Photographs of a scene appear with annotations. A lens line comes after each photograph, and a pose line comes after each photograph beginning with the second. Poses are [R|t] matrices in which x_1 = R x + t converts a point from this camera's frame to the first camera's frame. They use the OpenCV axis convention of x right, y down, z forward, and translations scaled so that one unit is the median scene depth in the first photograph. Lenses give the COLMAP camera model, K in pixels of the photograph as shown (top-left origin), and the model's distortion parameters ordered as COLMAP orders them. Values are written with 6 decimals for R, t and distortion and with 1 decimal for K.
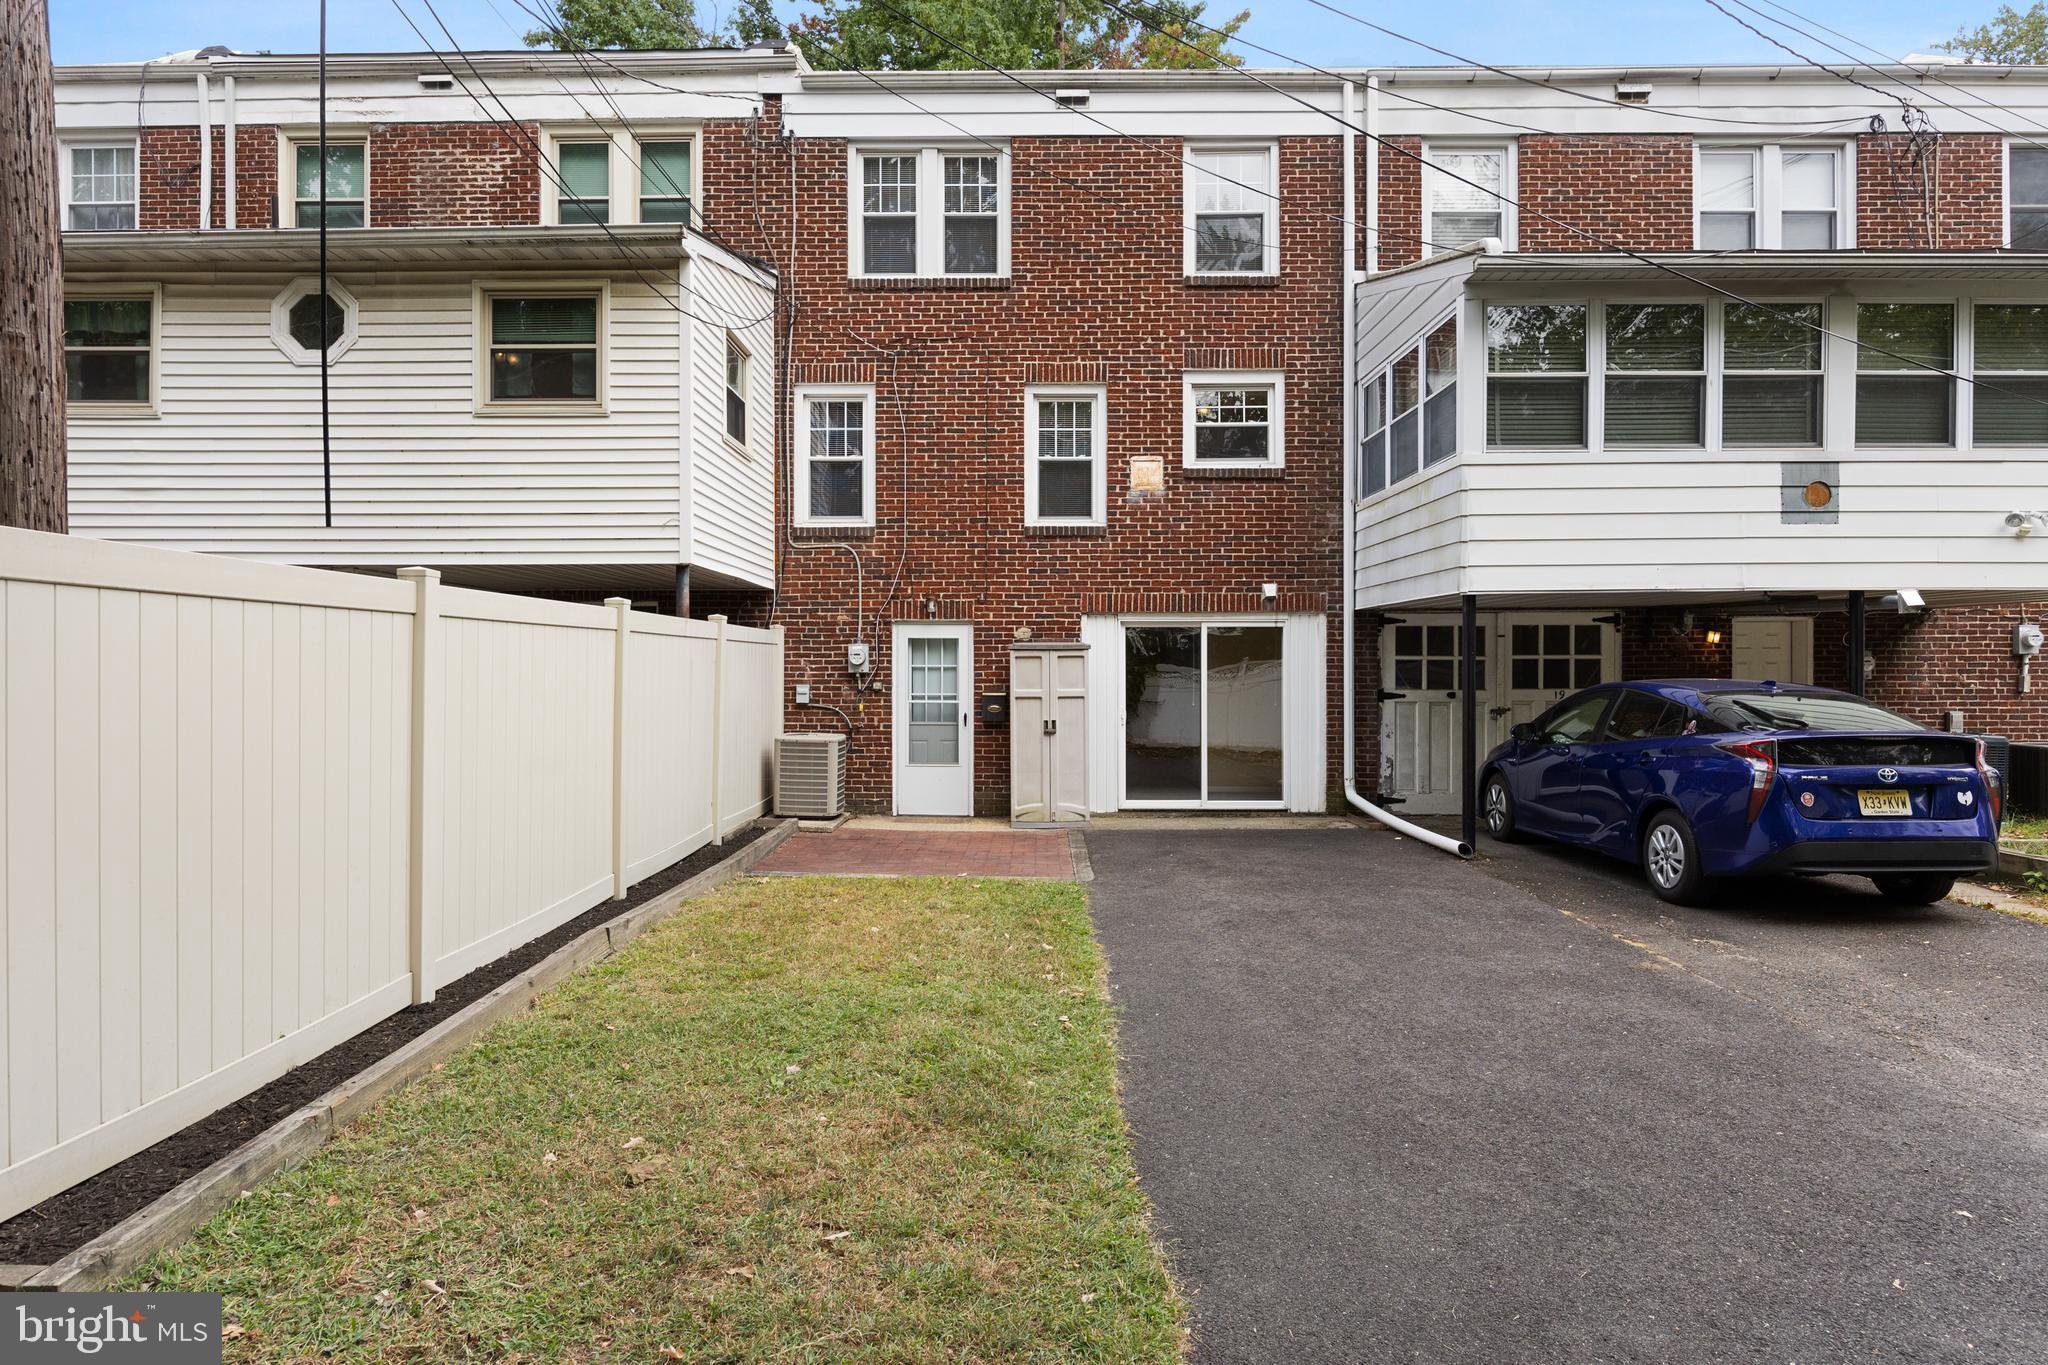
lens RADIAL K [[1201.8, 0, 1019.3], [0, 1201.8, 673.4], [0, 0, 1]] dist [-0.011078, 0.001033]
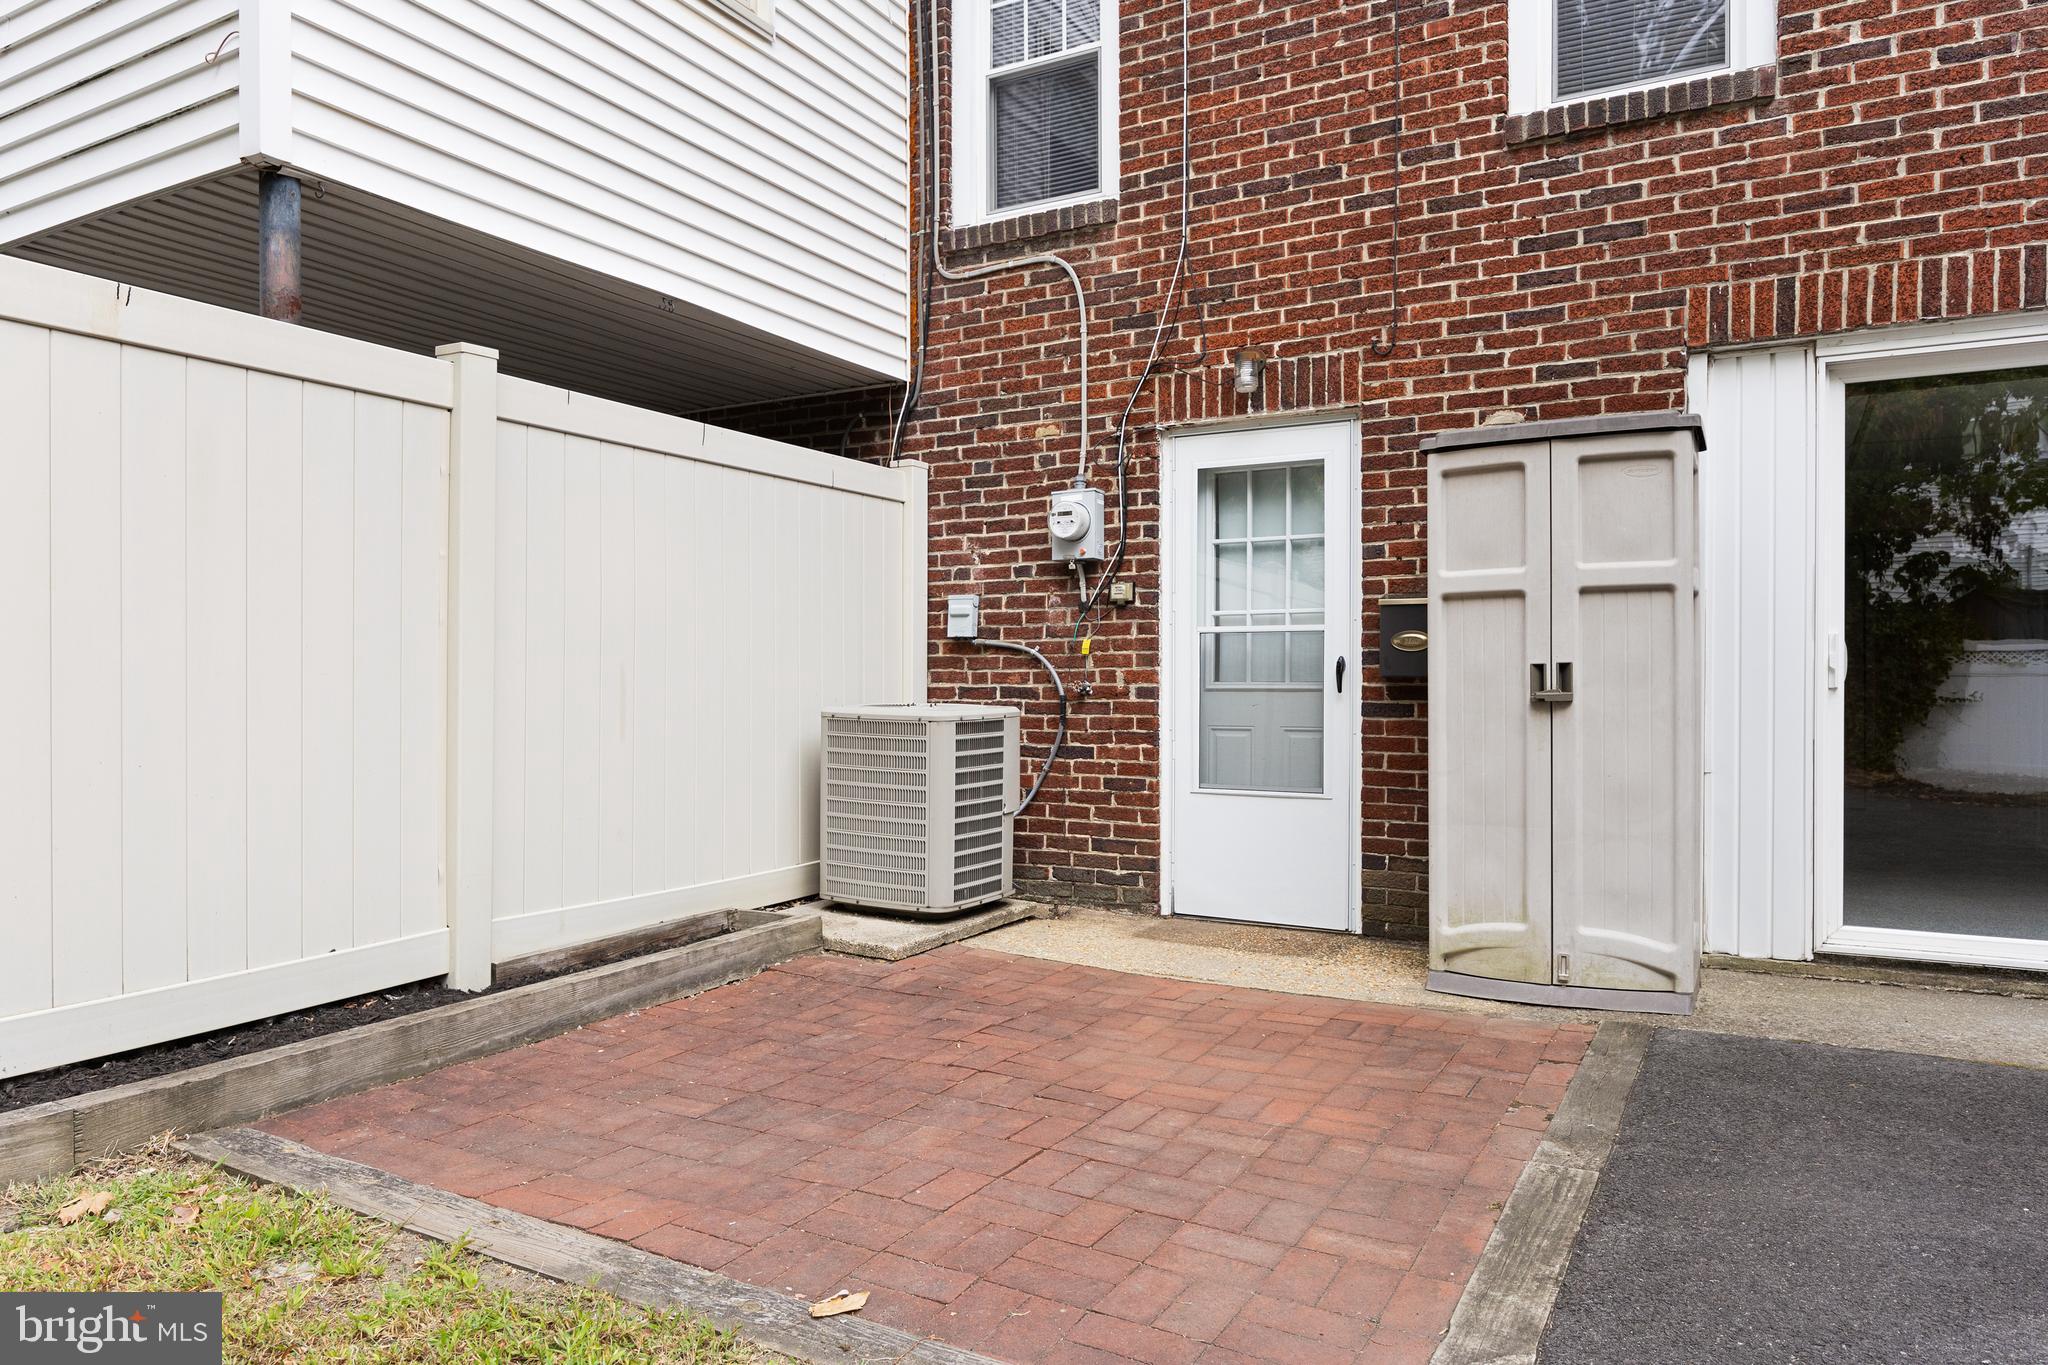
lens RADIAL K [[1310.6, 0, 1023.0], [0, 1310.6, 704.1], [0, 0, 1]] dist [-0.008177, 0.001877]
pose [[0.873141, 0.004980, -0.487442, 0.068059], [-0.001284, 0.999968, 0.007916, 0.044823], [0.487466, -0.006286, 0.873119, 0.598234]]
